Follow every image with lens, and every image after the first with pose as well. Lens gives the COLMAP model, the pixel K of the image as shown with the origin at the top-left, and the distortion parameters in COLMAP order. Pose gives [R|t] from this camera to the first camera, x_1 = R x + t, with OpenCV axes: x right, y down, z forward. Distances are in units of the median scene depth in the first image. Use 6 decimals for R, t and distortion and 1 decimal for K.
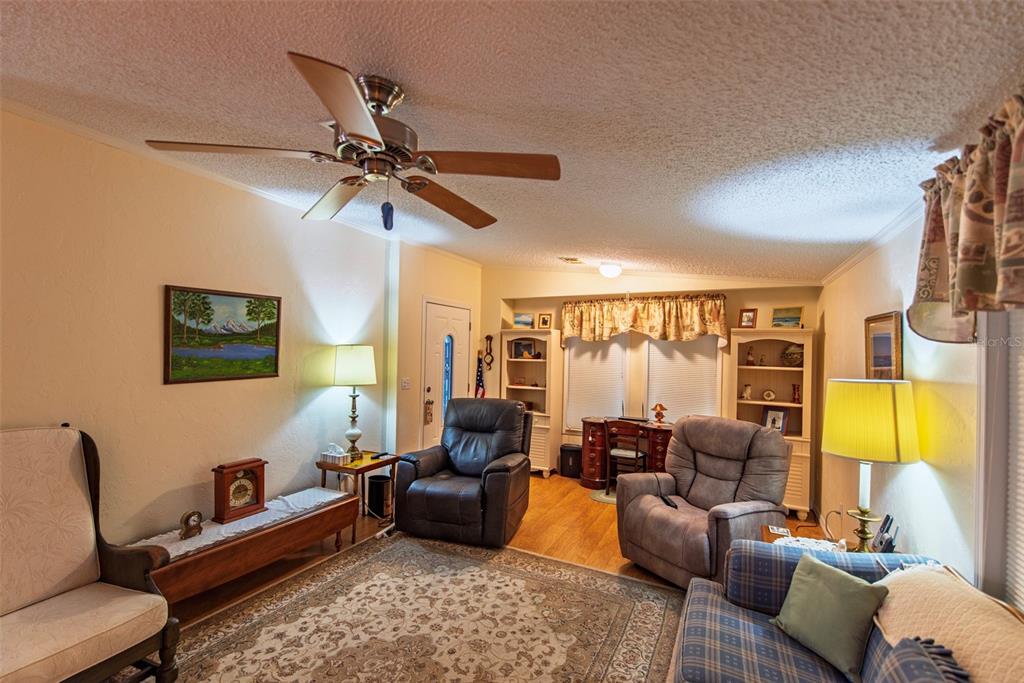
lens RADIAL K [[444.4, 0, 516.8], [0, 444.4, 343.8], [0, 0, 1]] dist [-0.000169, 0.000091]
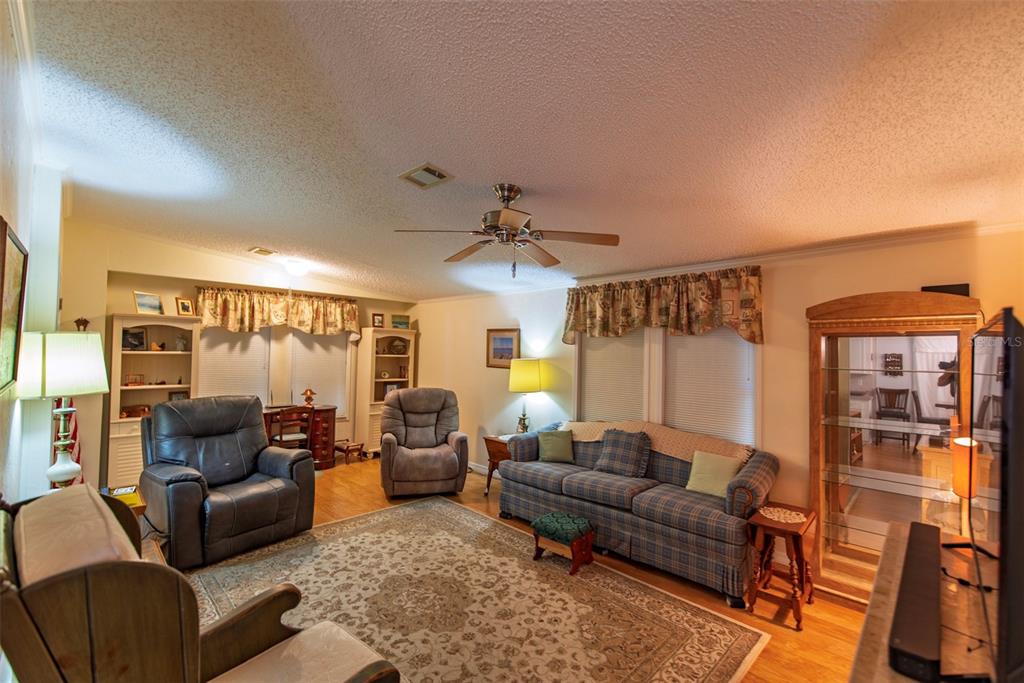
lens RADIAL K [[444.4, 0, 516.8], [0, 444.4, 343.8], [0, 0, 1]] dist [-0.000169, 0.000091]
pose [[0.301998, 0.004131, 0.953300, -0.637155], [-0.030601, 0.999517, 0.005363, -0.004666], [-0.952817, -0.030791, 0.301978, 0.152543]]
